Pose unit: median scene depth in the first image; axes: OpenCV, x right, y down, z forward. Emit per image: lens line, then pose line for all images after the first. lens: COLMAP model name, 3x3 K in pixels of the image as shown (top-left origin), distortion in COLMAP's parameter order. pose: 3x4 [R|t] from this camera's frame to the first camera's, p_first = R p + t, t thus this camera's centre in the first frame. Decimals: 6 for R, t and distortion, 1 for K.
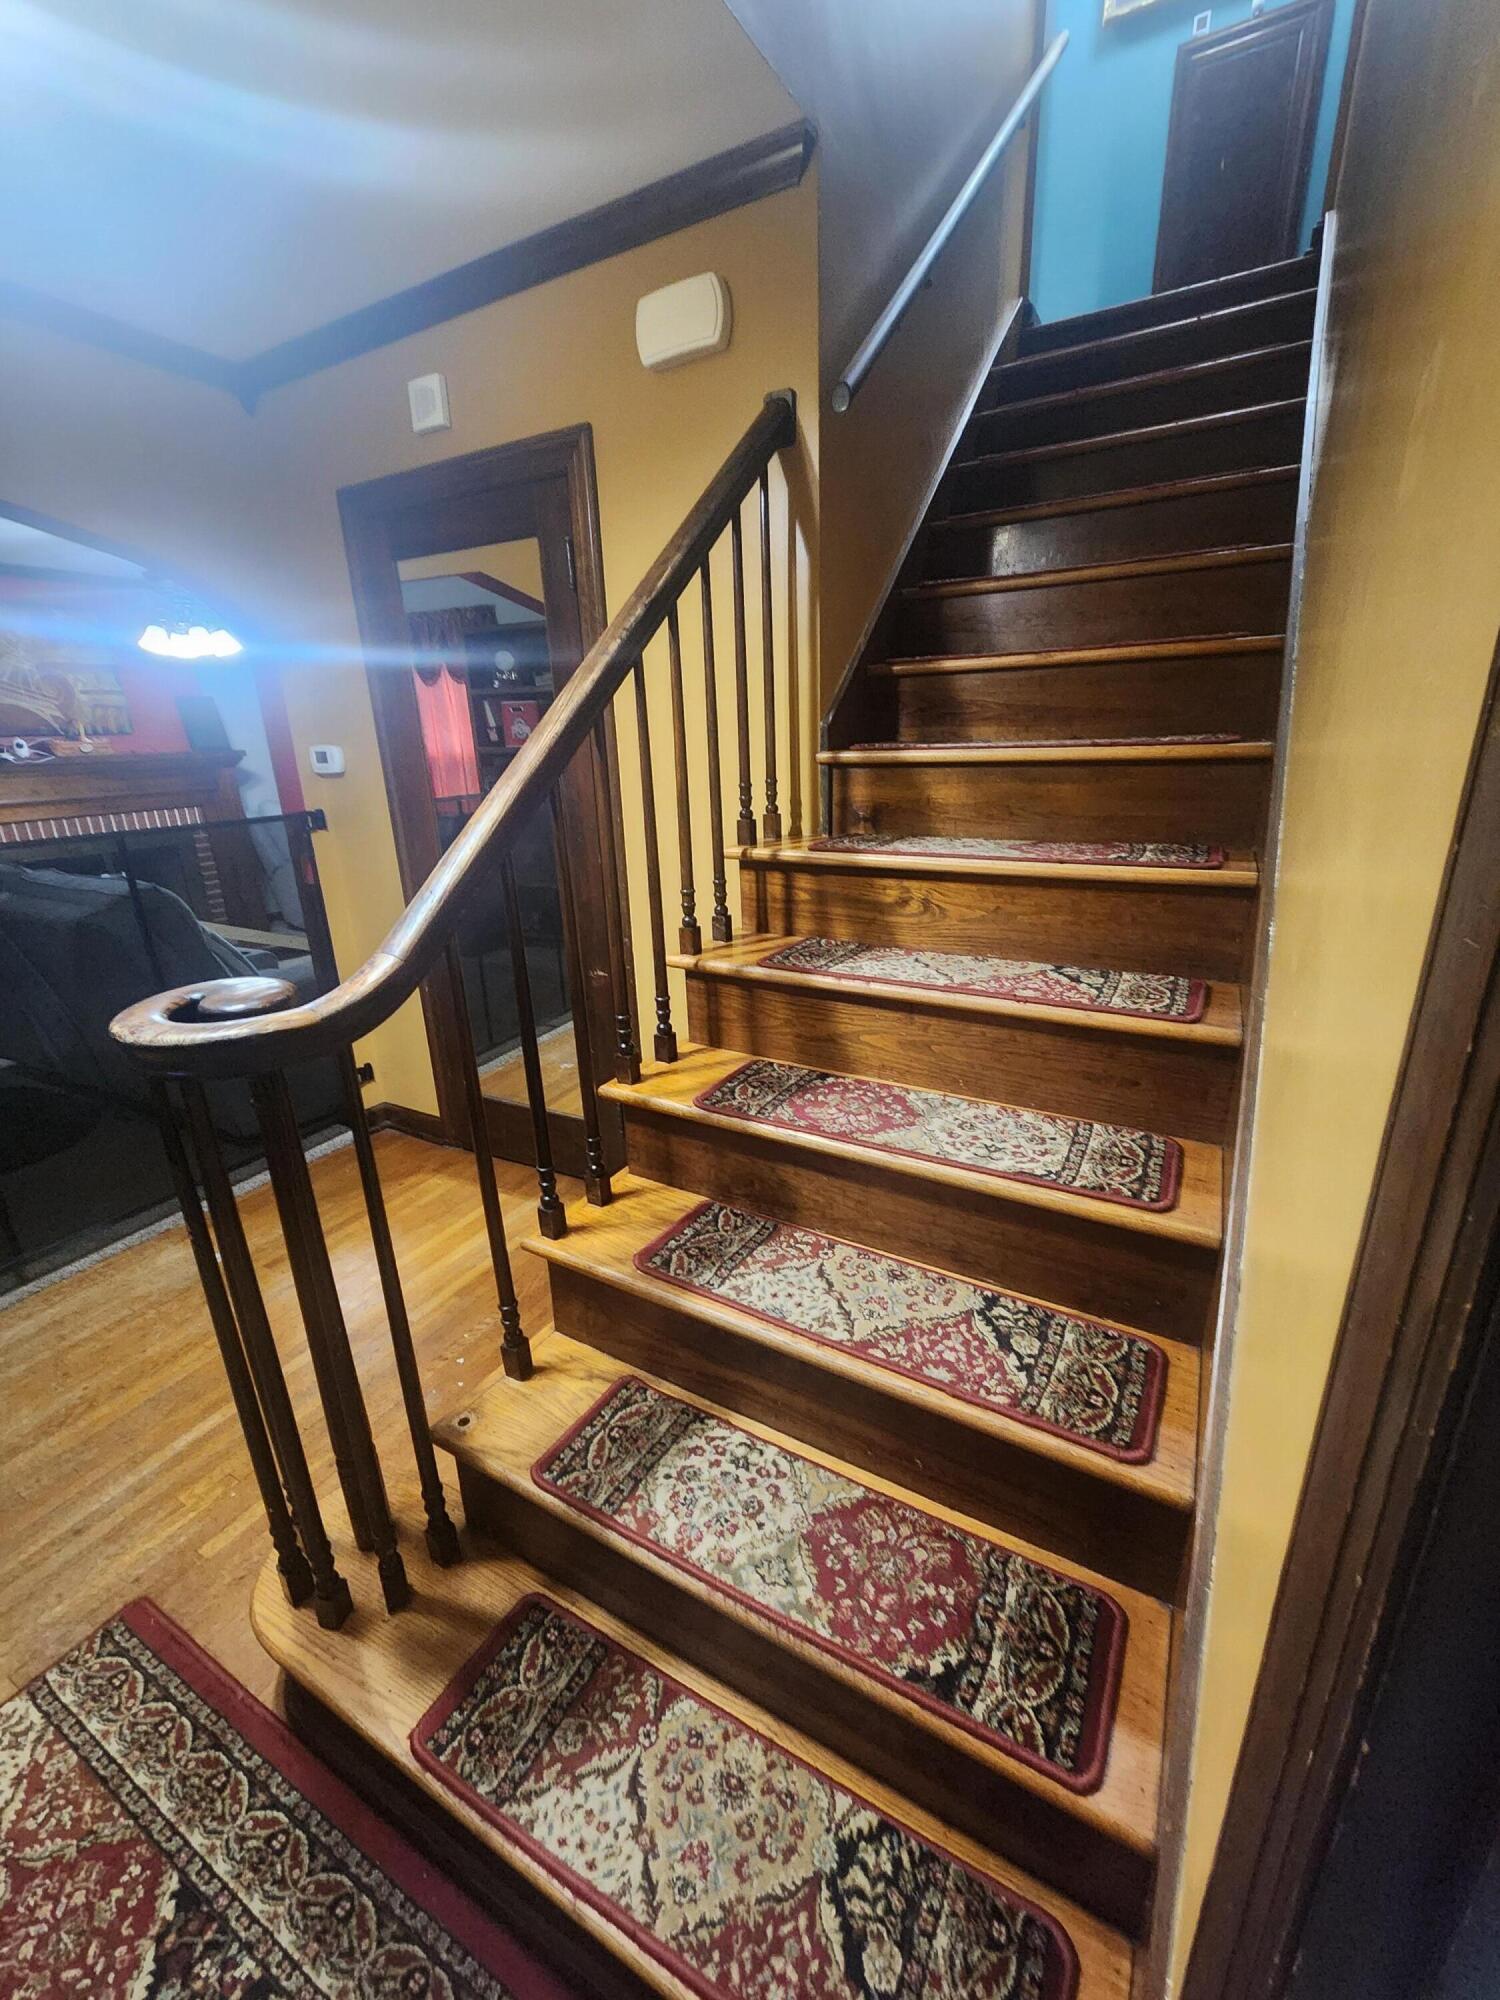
lens RADIAL K [[810.6, 0, 761.7], [0, 810.6, 1000.3], [0, 0, 1]] dist [0.003112, -0.002193]
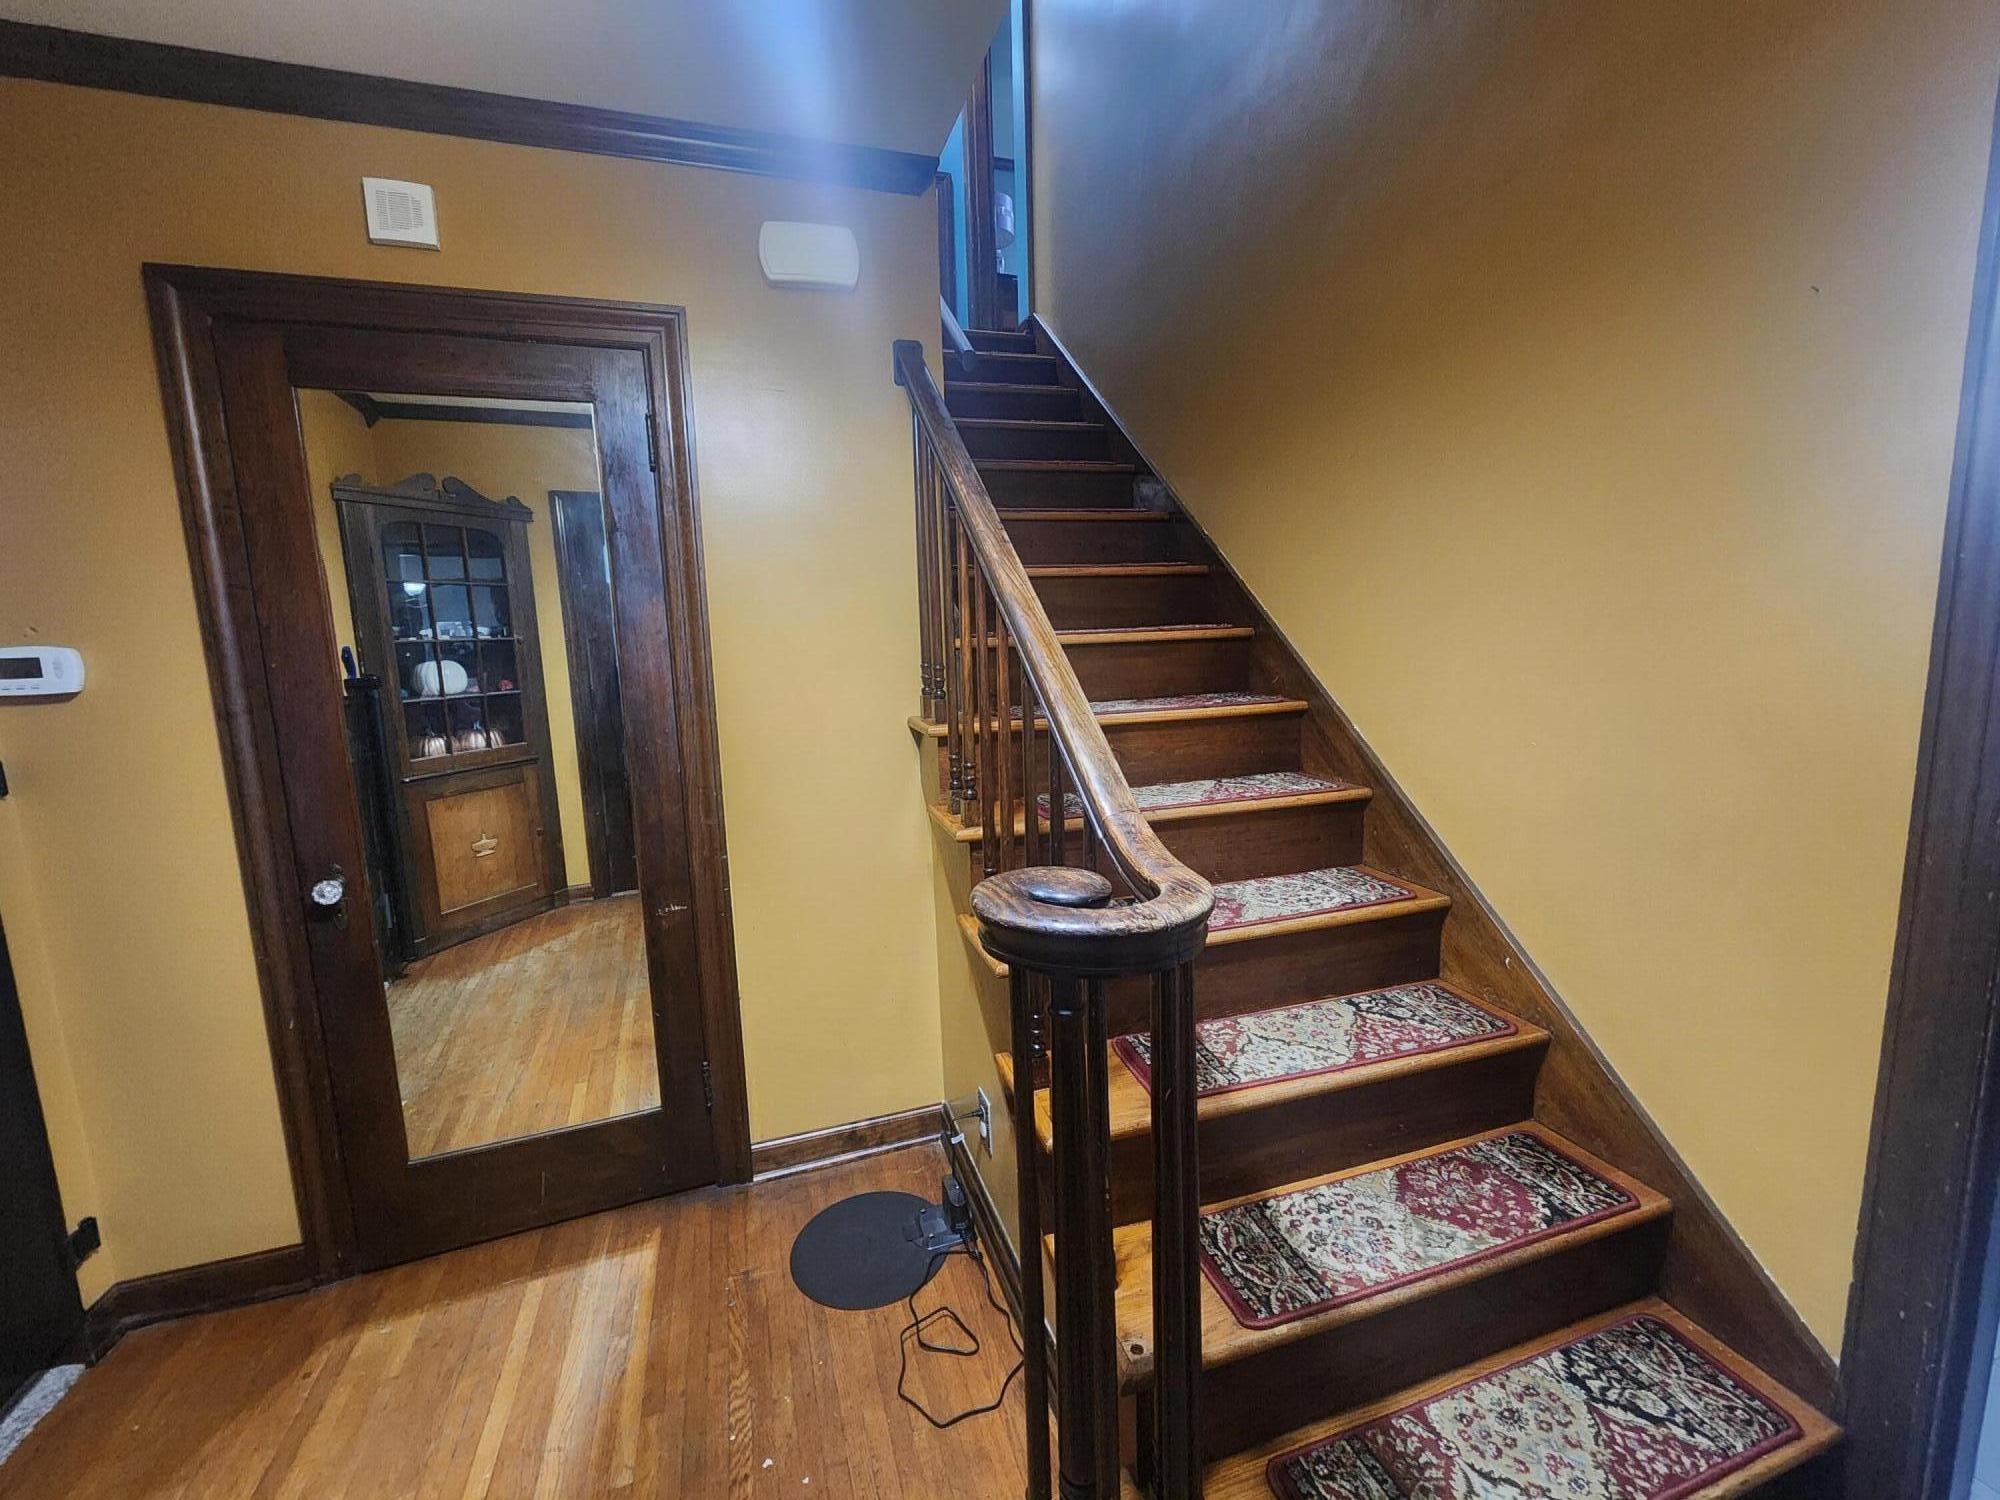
lens RADIAL K [[810.6, 0, 1007.8], [0, 810.6, 740.1], [0, 0, 1]] dist [0.003112, -0.002193]
pose [[0.680825, -0.094616, 0.726309, -1.276929], [0.240441, 0.965540, -0.099603, -0.080590], [-0.691857, 0.242446, 0.680113, 0.414130]]
